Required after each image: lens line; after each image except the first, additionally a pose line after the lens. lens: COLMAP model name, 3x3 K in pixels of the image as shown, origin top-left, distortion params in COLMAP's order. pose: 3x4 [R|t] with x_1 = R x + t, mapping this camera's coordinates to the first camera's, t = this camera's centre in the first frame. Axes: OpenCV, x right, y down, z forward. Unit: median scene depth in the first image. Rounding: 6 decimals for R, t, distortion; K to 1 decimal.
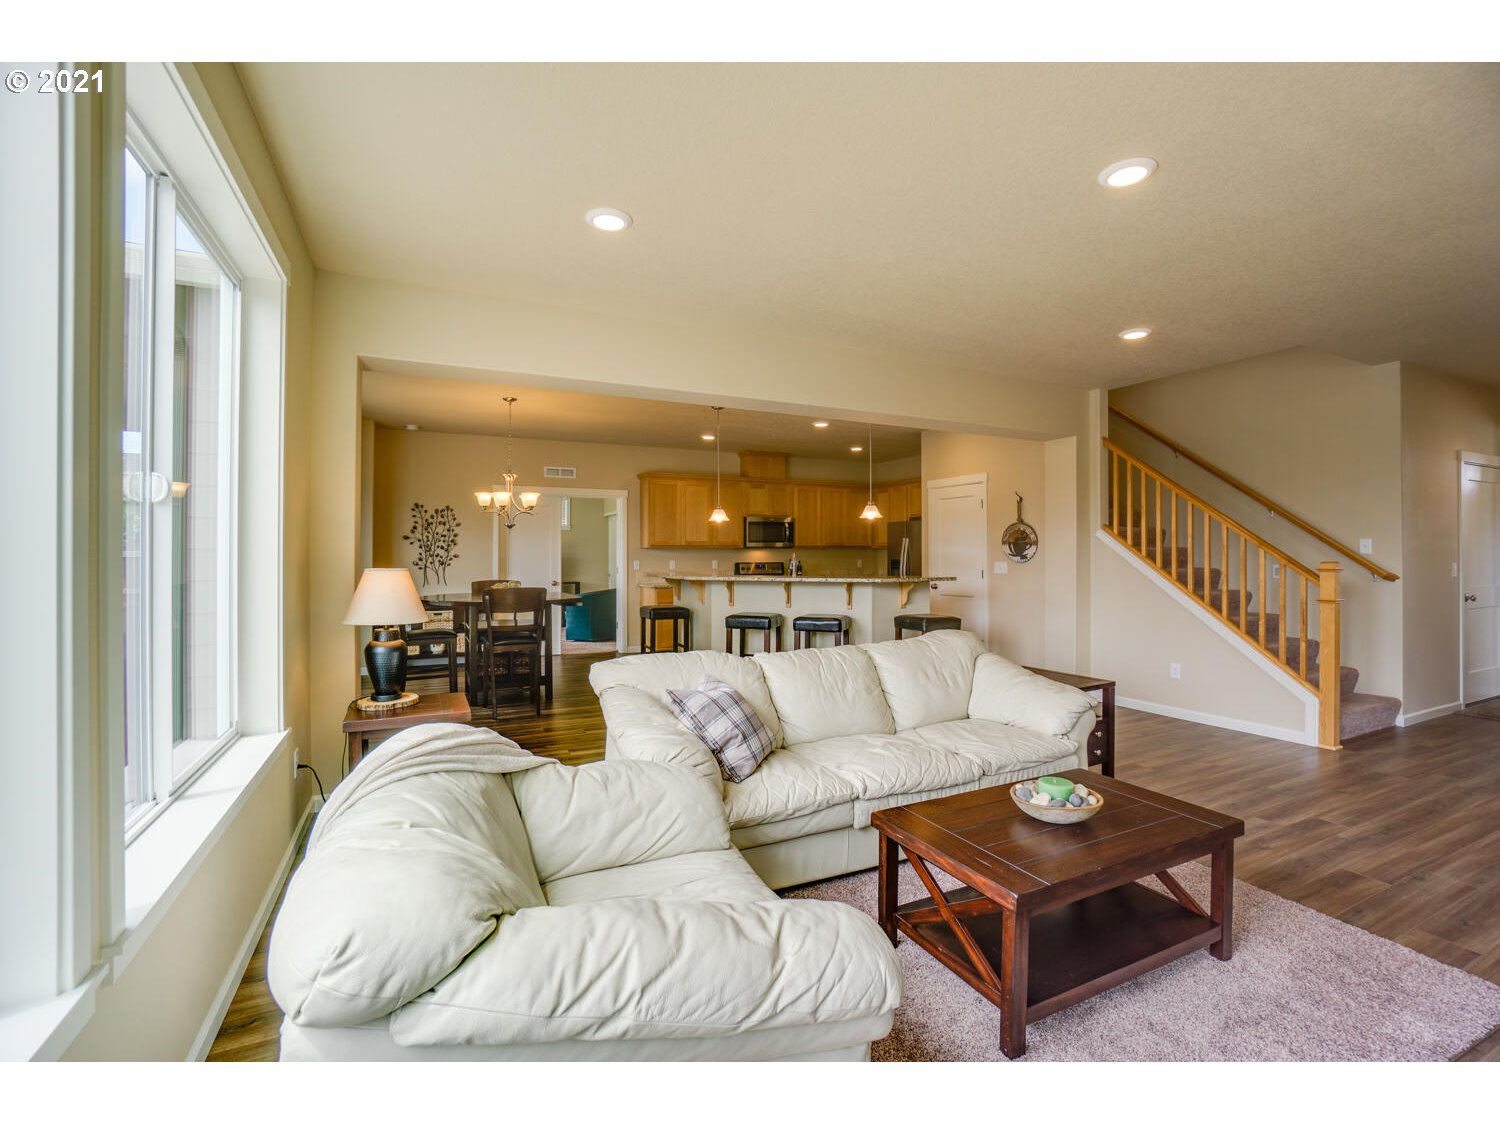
lens RADIAL K [[674.4, 0, 757.6], [0, 674.4, 551.5], [0, 0, 1]] dist [-0.067528, 0.024336]
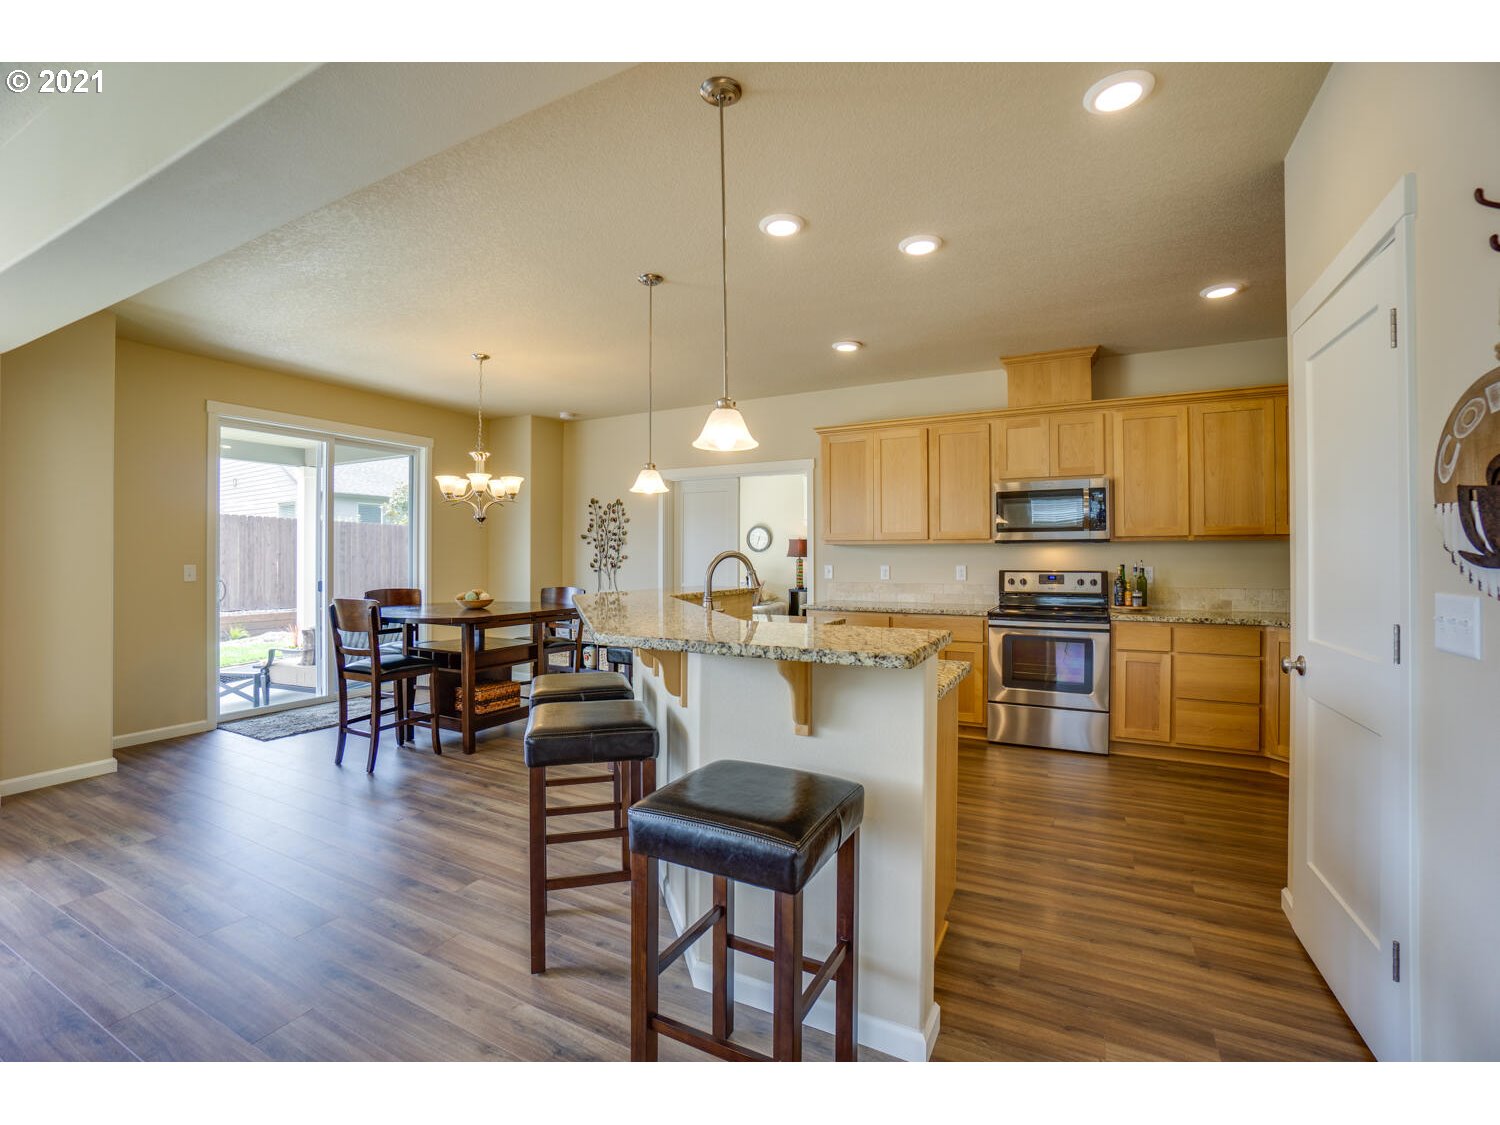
lens RADIAL K [[674.4, 0, 757.6], [0, 674.4, 551.5], [0, 0, 1]] dist [-0.067528, 0.024336]
pose [[0.575914, -0.004762, -0.817496, 0.360334], [0.004746, 0.999986, -0.002481, 0.002316], [0.817496, -0.002451, 0.575929, 0.649761]]
